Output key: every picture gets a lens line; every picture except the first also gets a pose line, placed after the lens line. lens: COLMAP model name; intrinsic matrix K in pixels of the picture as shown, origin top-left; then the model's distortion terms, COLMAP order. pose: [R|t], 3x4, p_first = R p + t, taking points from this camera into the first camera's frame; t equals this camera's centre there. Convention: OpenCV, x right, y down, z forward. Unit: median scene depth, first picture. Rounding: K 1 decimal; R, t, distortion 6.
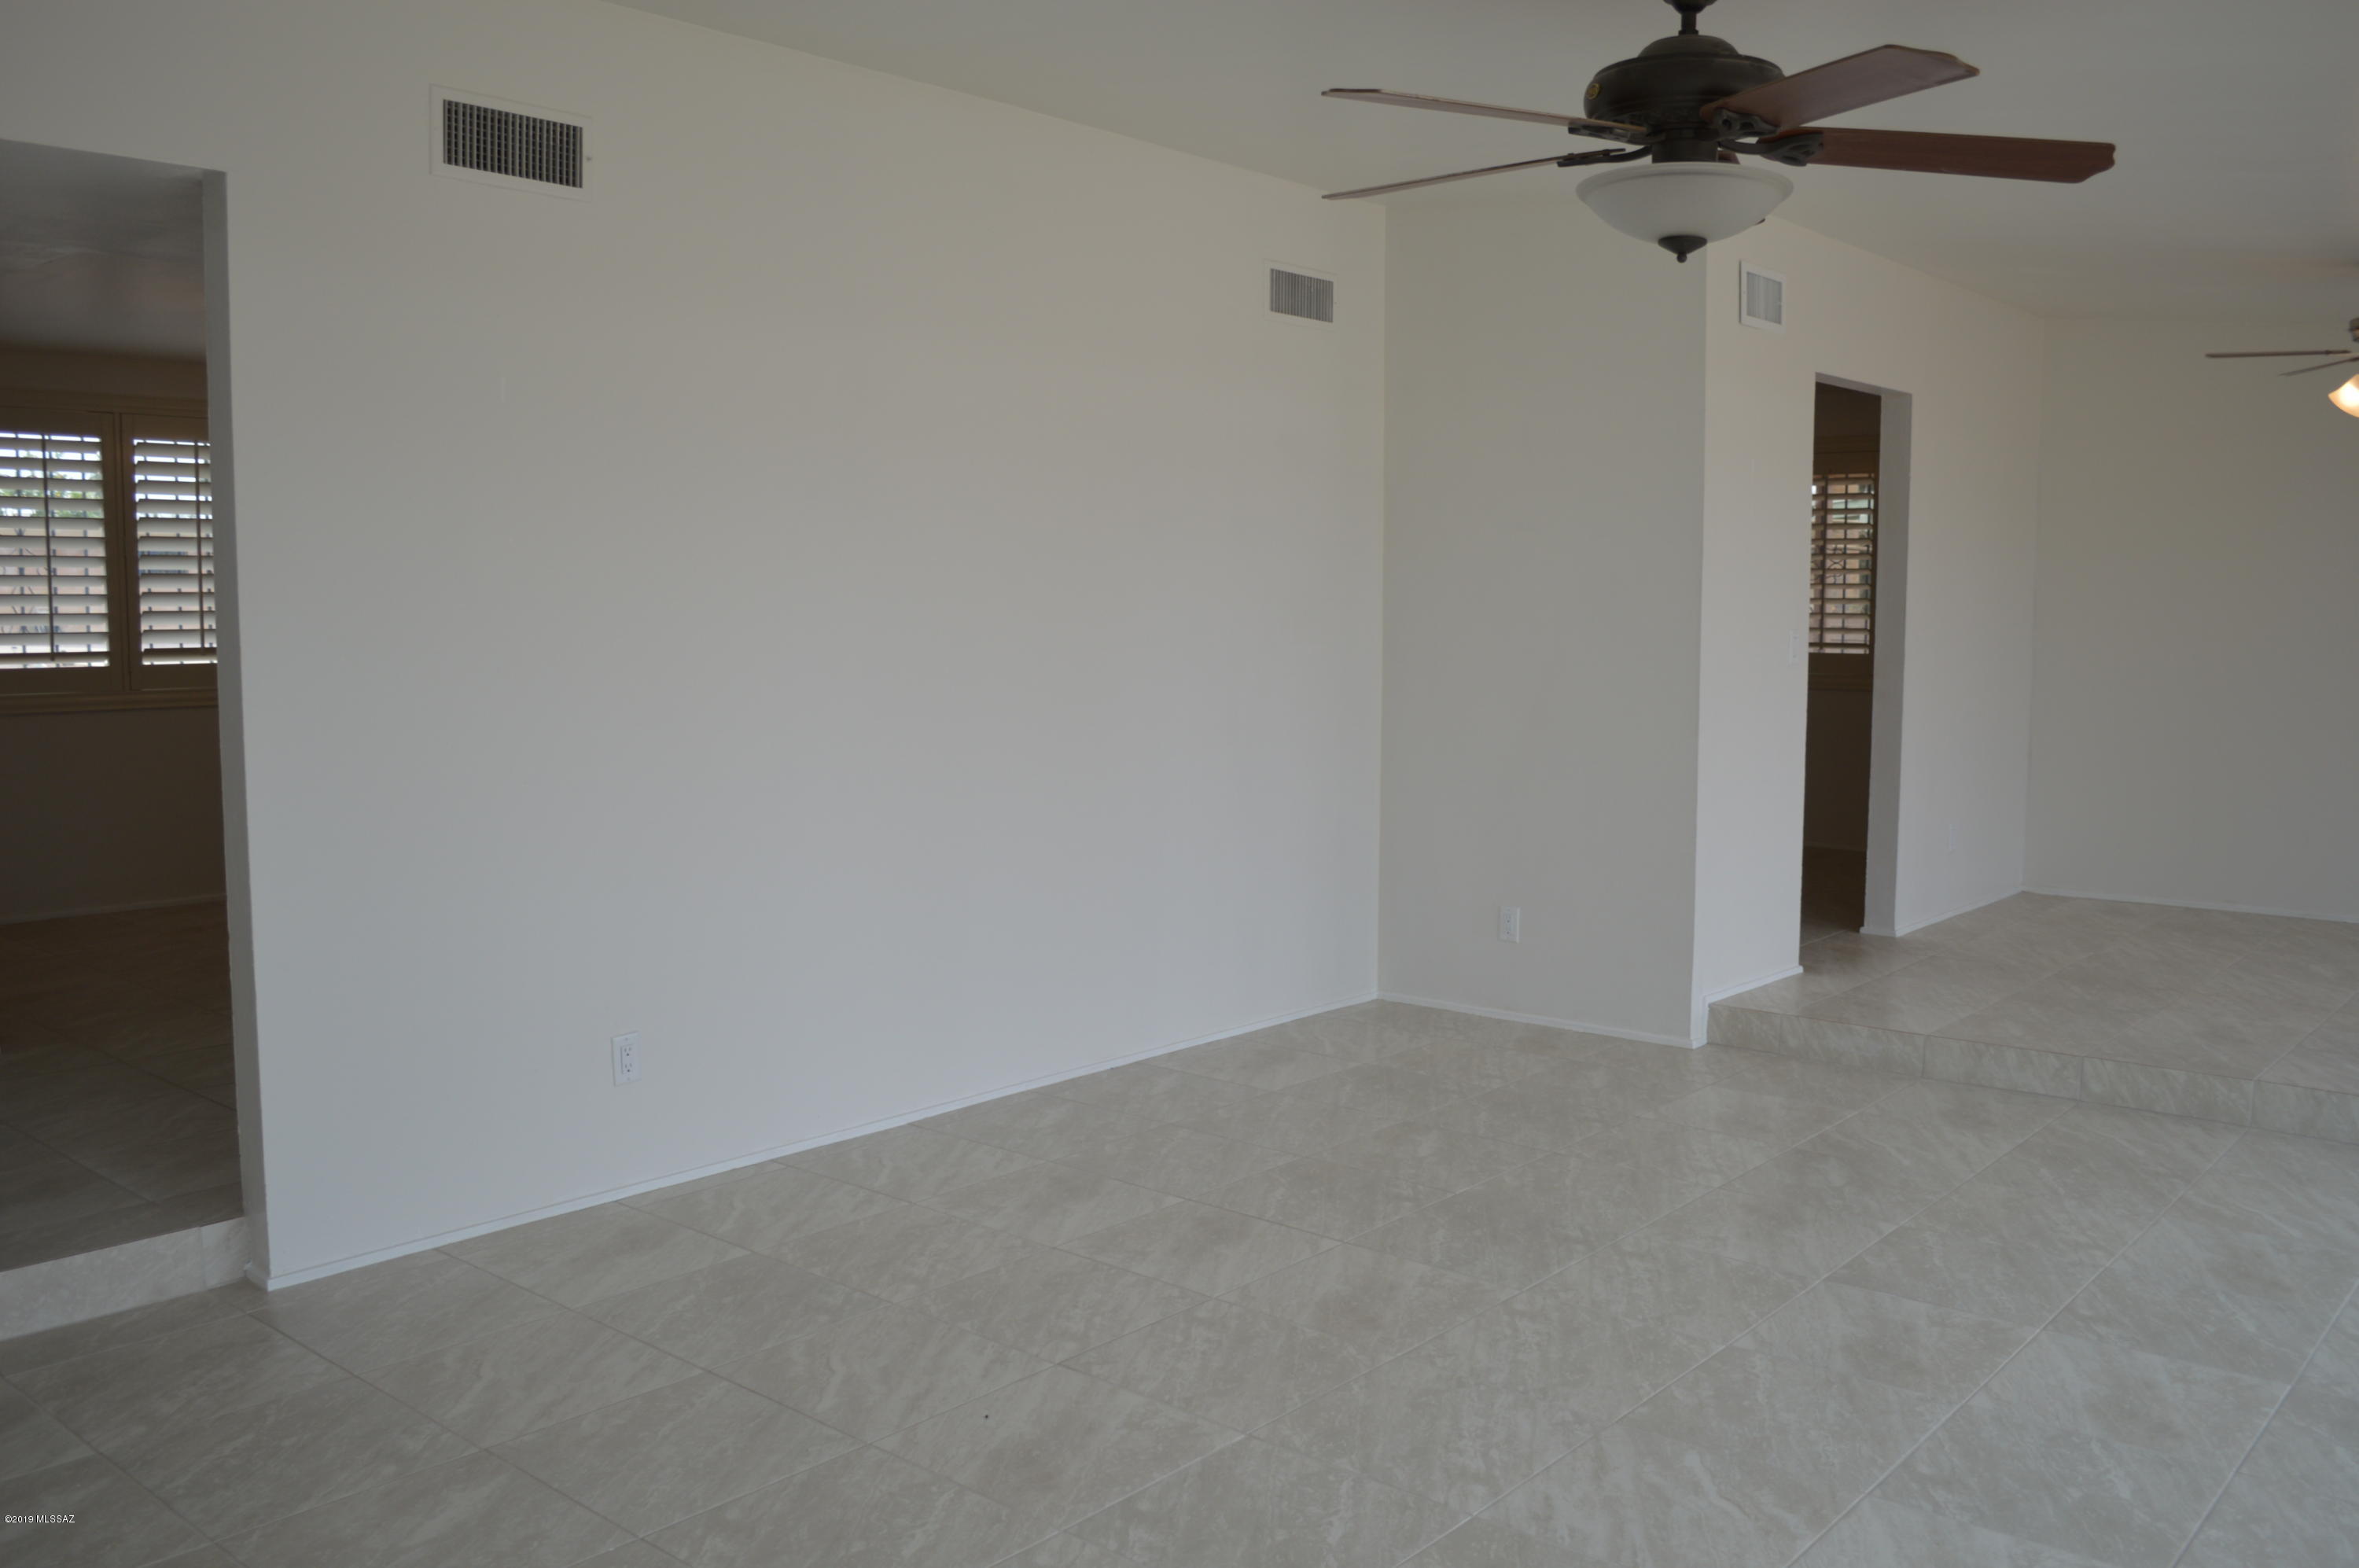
lens RADIAL K [[1951.0, 0, 1188.4], [0, 1951.0, 778.4], [0, 0, 1]] dist [-0.082737, 0.015173]
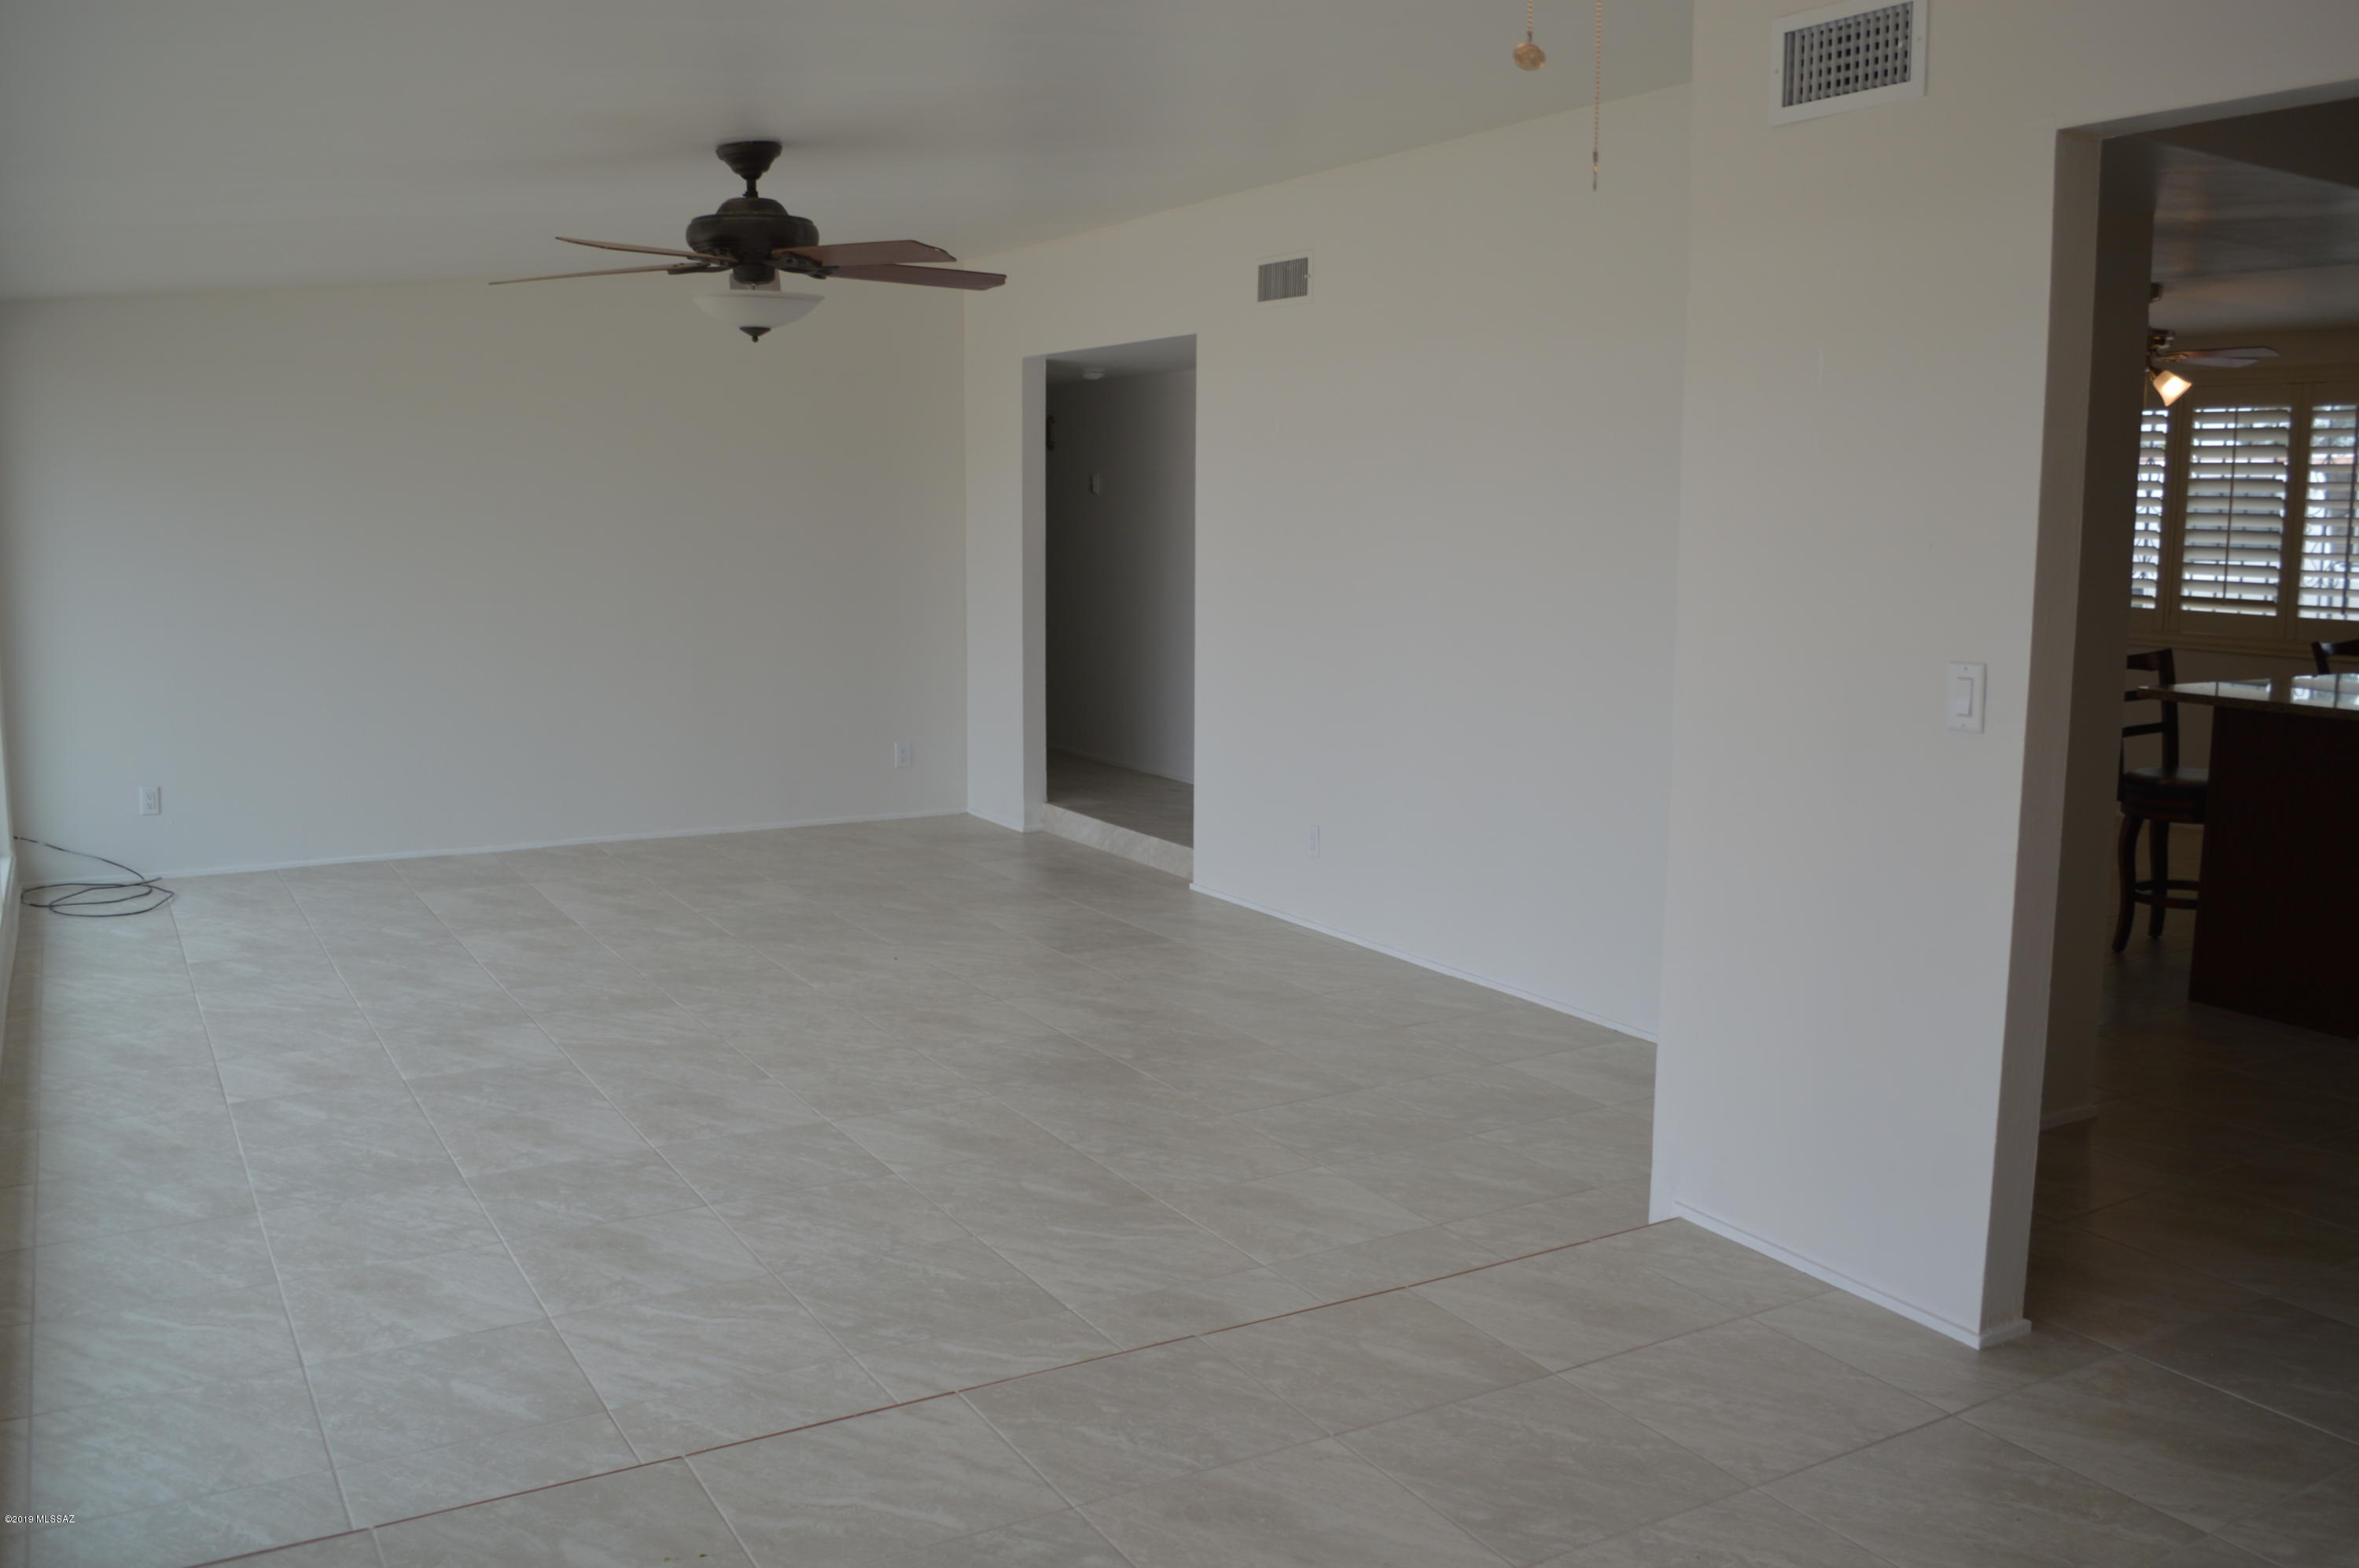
lens RADIAL K [[1951.0, 0, 1188.4], [0, 1951.0, 778.4], [0, 0, 1]] dist [-0.082737, 0.015173]
pose [[-0.327077, 0.125949, -0.936567, 1.330703], [-0.094754, 0.981713, 0.165112, -0.172628], [0.940235, 0.142748, -0.309162, 1.505506]]
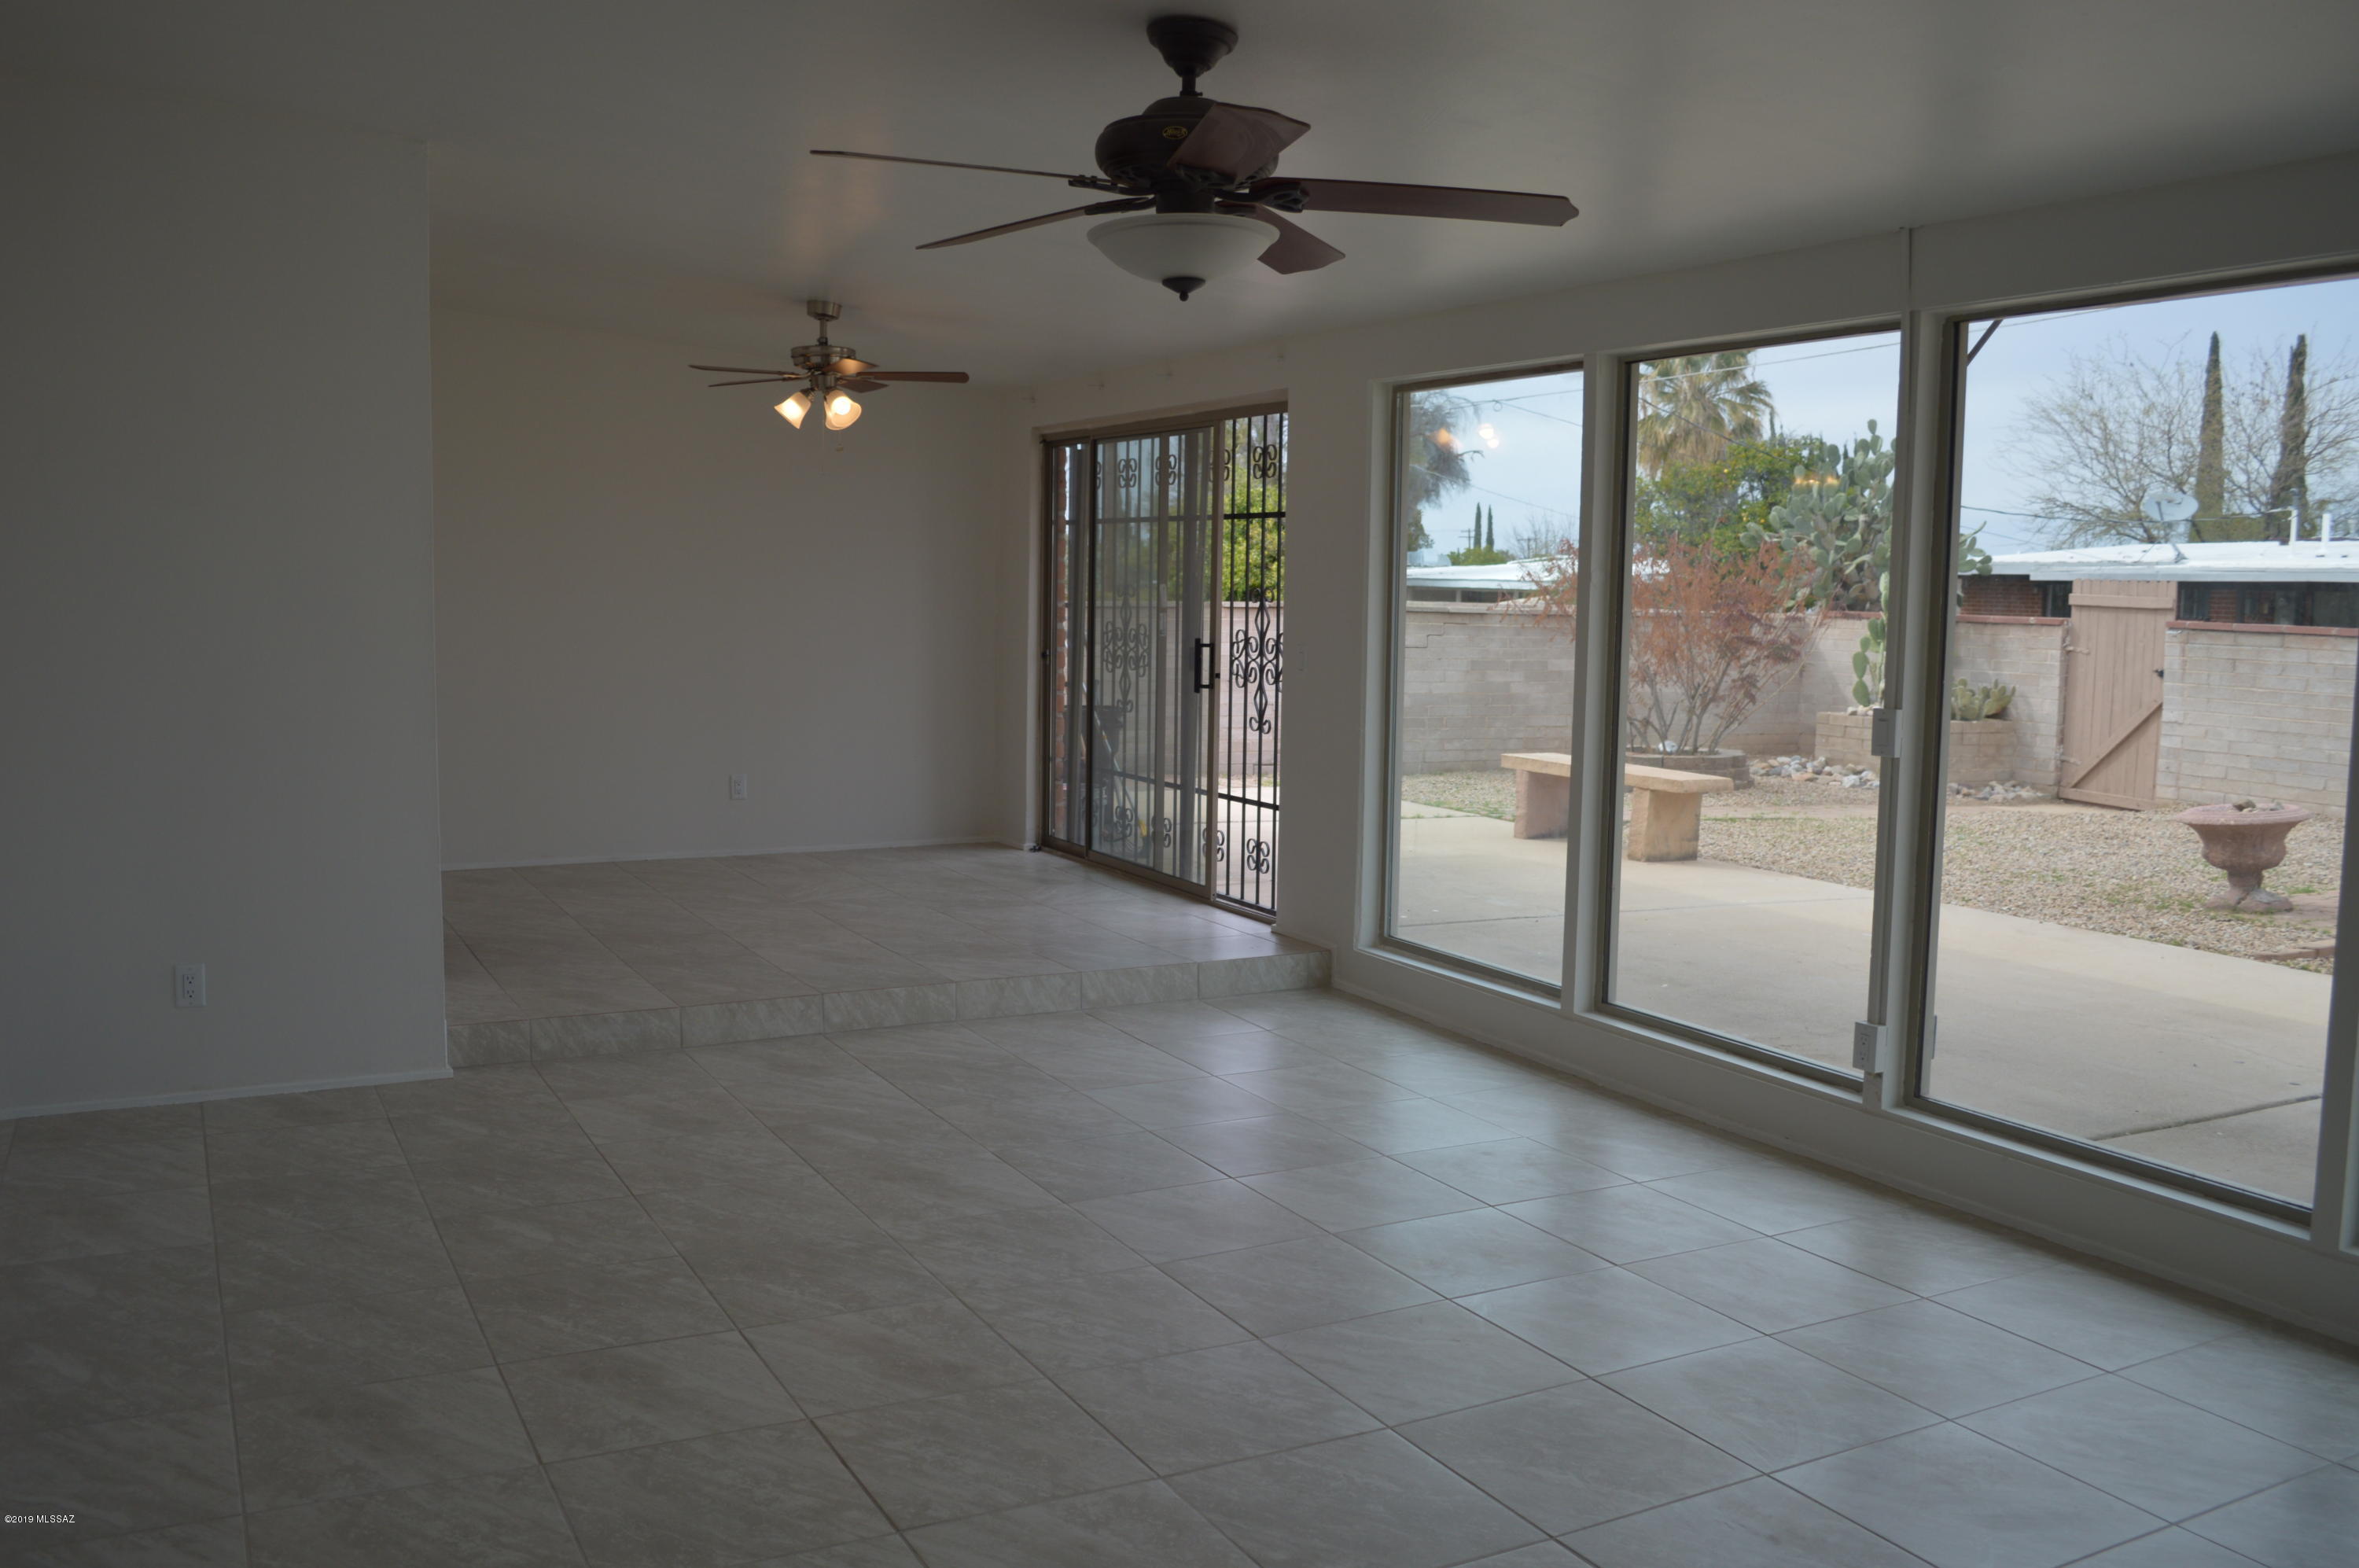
lens RADIAL K [[1951.0, 0, 1188.4], [0, 1951.0, 778.4], [0, 0, 1]] dist [-0.082737, 0.015173]
pose [[0.360542, -0.090948, 0.928299, -0.650695], [0.071271, 0.995012, 0.069803, -0.058423], [-0.930016, 0.040994, 0.365225, 0.487524]]
